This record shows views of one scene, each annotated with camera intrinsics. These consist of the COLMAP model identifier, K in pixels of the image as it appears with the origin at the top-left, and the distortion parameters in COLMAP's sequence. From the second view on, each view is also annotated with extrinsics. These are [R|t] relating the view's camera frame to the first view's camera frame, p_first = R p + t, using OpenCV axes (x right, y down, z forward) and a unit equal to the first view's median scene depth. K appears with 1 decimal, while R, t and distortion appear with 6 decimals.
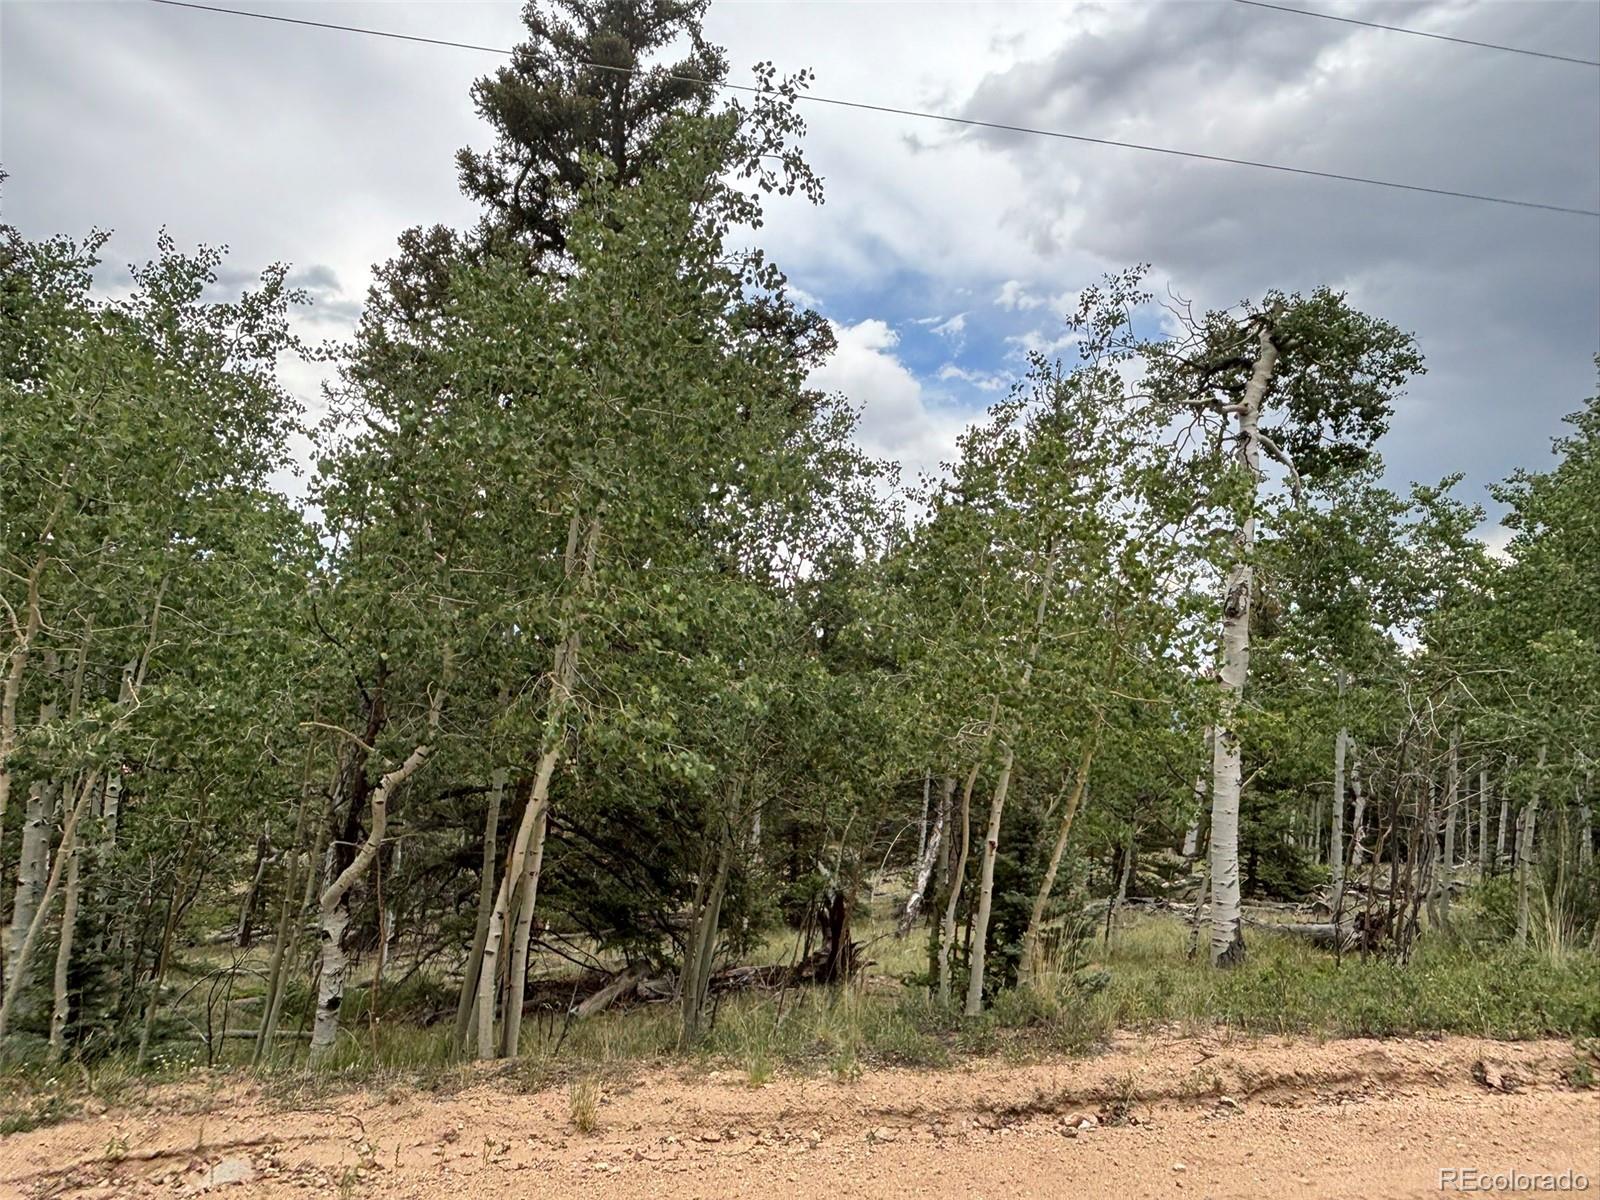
lens RADIAL K [[1072.0, 0, 800.0], [0, 1072.0, 600.0], [0, 0, 1]] dist [0.021190, -0.004145]
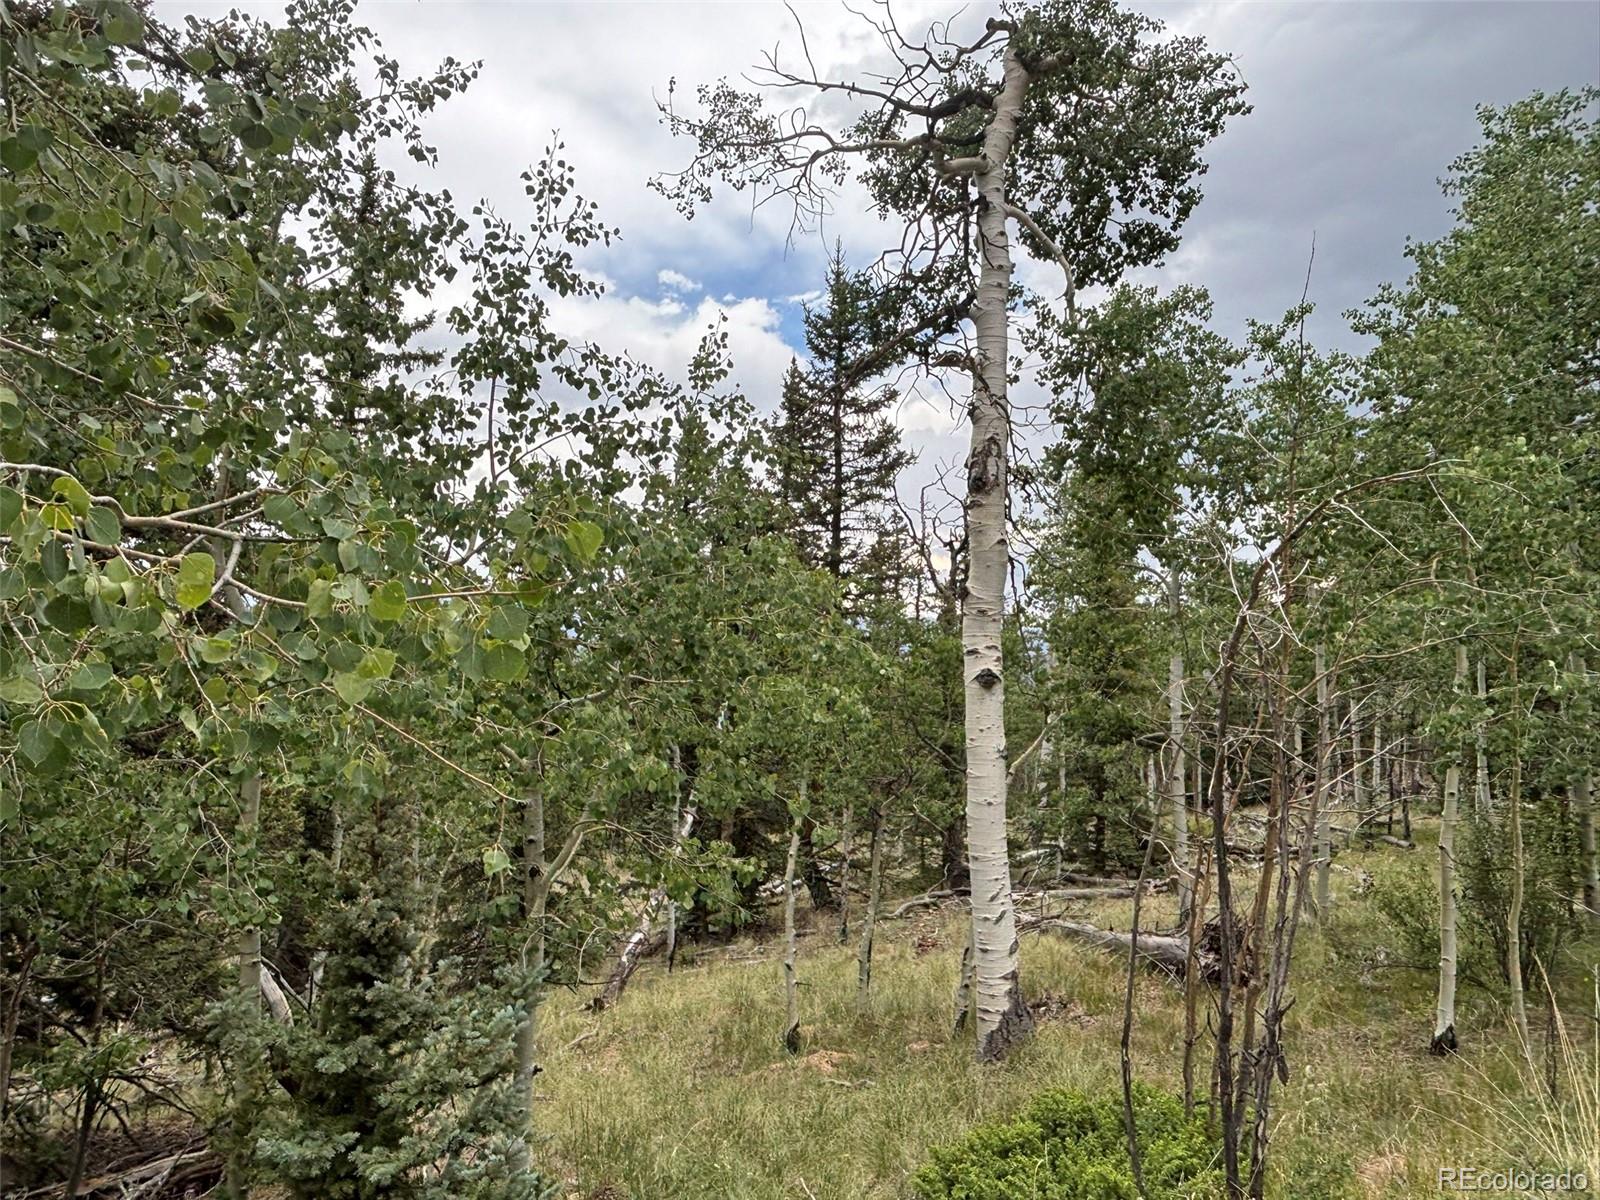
lens RADIAL K [[1060.5, 0, 800.0], [0, 1060.5, 600.0], [0, 0, 1]] dist [-0.005228, -0.002380]
pose [[0.993505, -0.065922, 0.092747, 0.499322], [0.064418, 0.997740, 0.019125, 0.124128], [-0.093799, -0.013026, 0.995506, 0.834614]]
